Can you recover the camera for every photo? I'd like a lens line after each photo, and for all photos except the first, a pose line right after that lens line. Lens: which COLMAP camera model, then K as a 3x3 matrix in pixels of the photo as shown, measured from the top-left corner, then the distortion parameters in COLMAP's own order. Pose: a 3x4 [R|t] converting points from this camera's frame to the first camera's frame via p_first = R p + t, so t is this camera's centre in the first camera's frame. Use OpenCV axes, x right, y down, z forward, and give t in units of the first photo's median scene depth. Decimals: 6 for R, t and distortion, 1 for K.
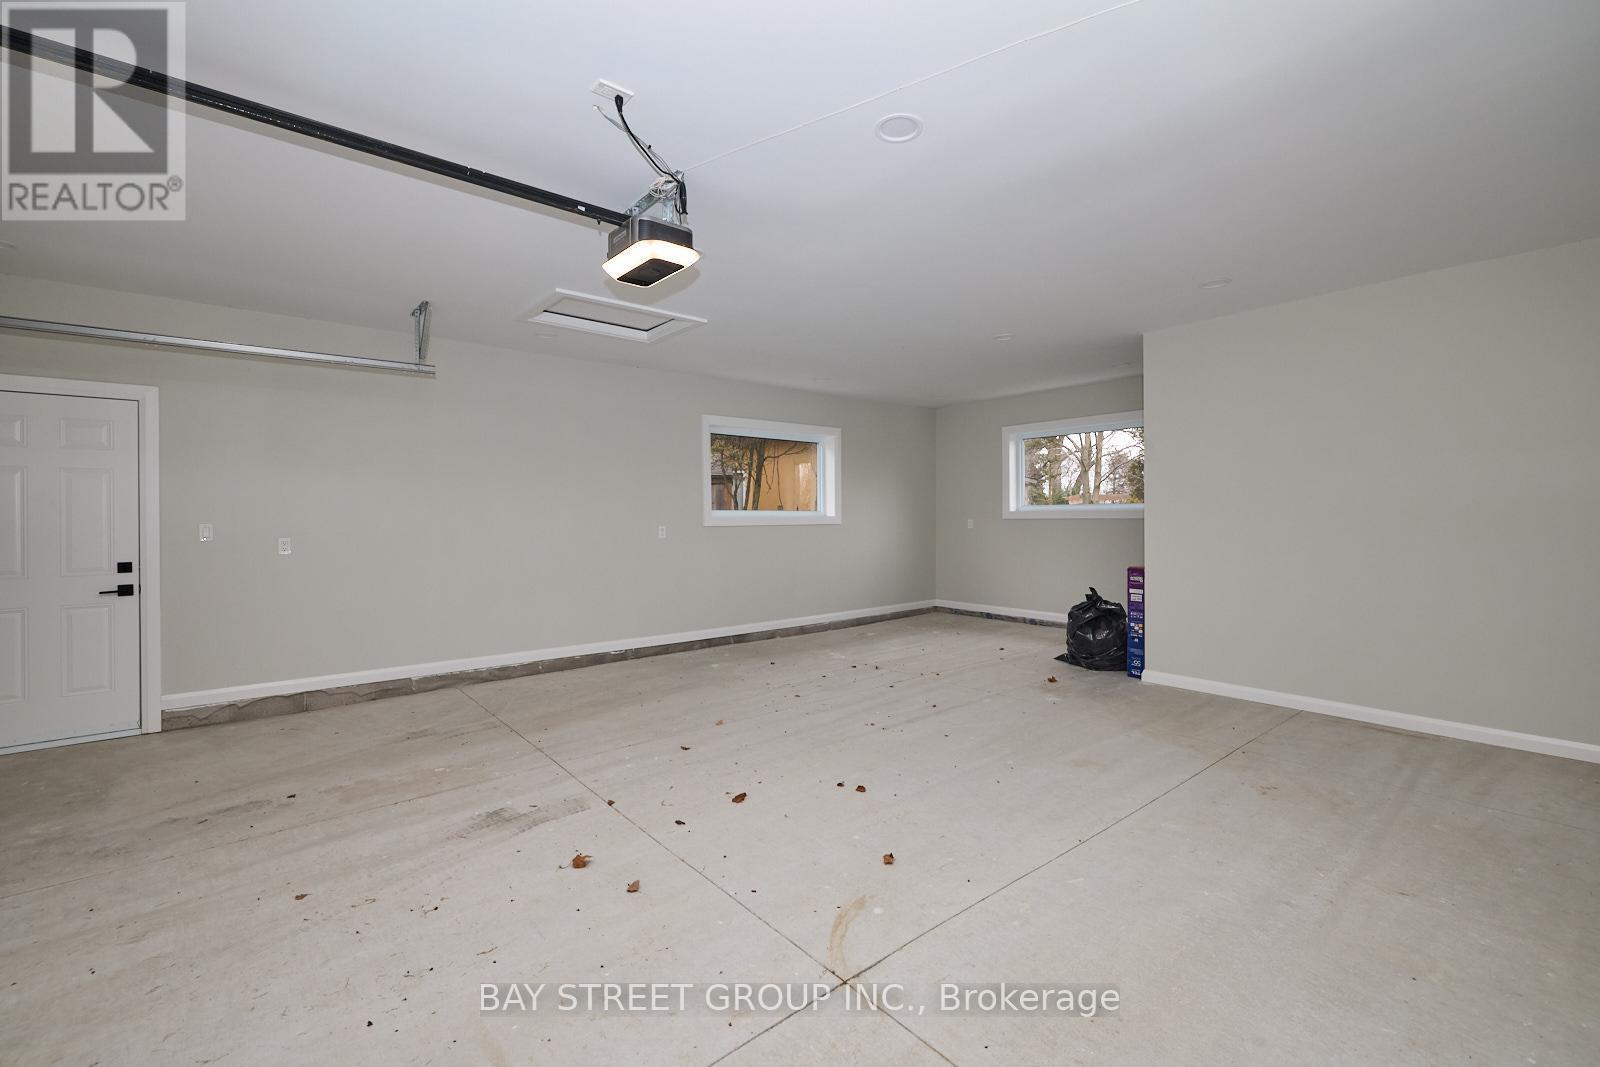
lens RADIAL K [[685.6, 0, 797.2], [0, 685.6, 522.1], [0, 0, 1]] dist [-0.000012, -0.000580]
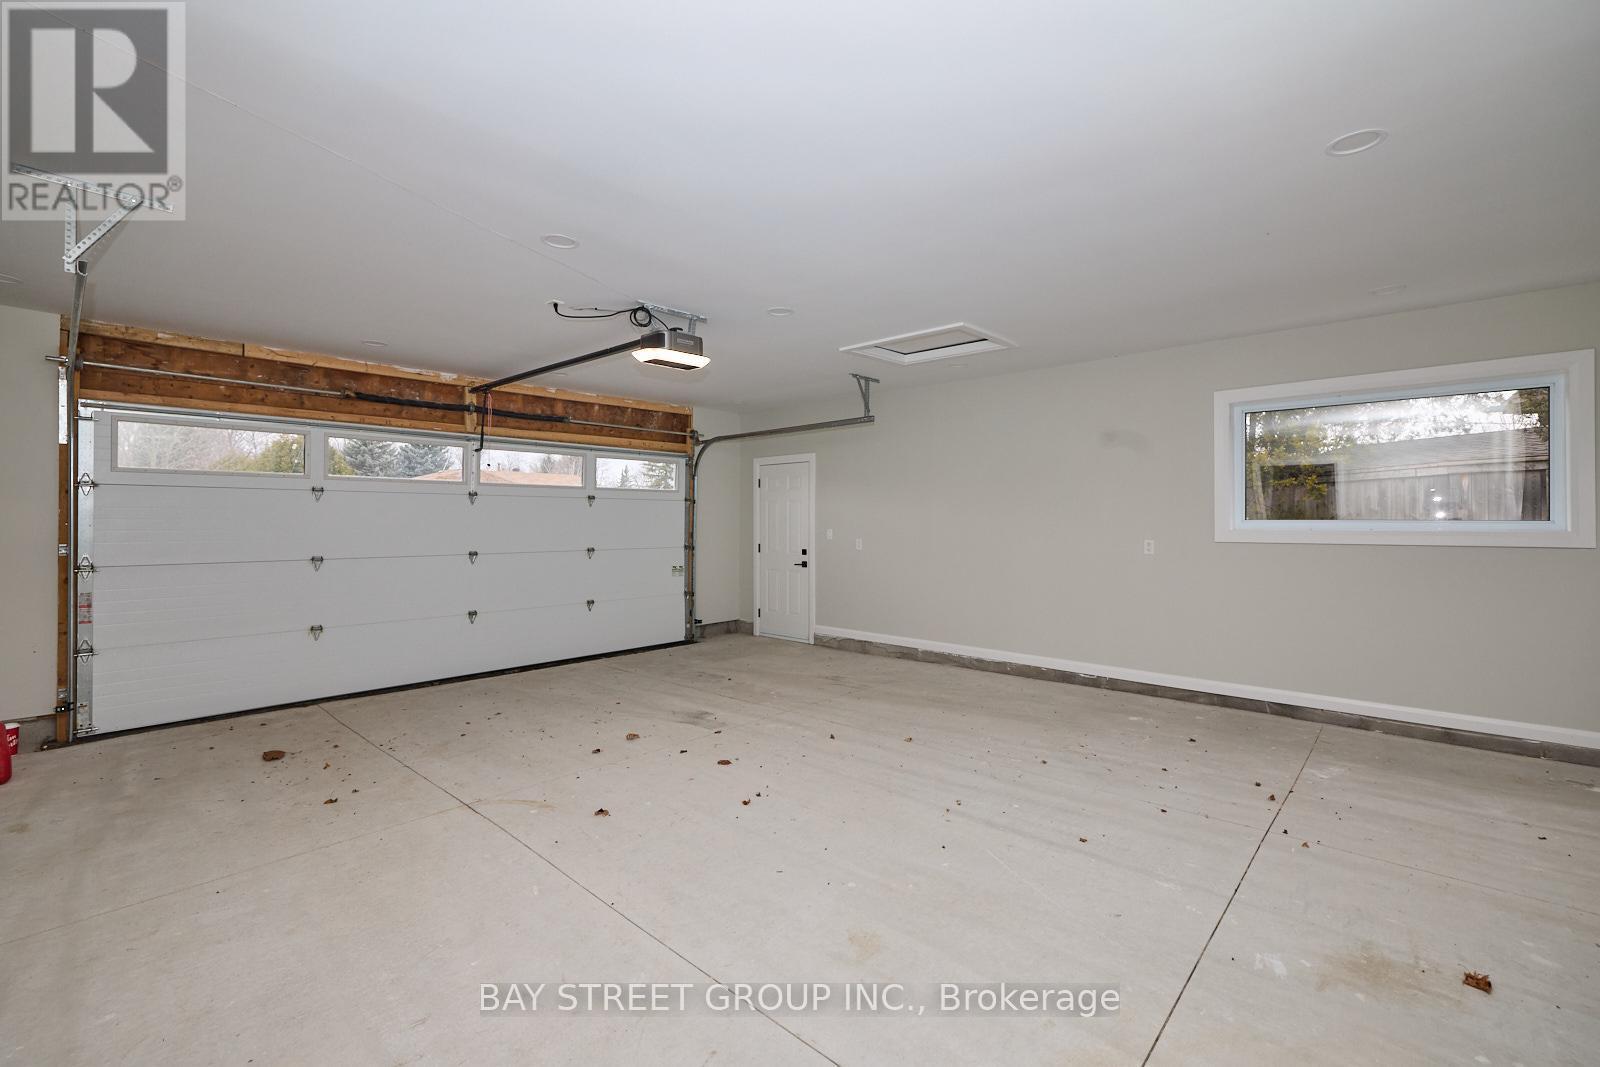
lens RADIAL K [[685.6, 0, 797.2], [0, 685.6, 522.1], [0, 0, 1]] dist [-0.000012, -0.000580]
pose [[0.139841, 0.006561, -0.990152, 0.837496], [-0.008051, 0.999953, 0.005489, -0.024258], [0.990141, 0.007204, 0.139887, 0.700850]]
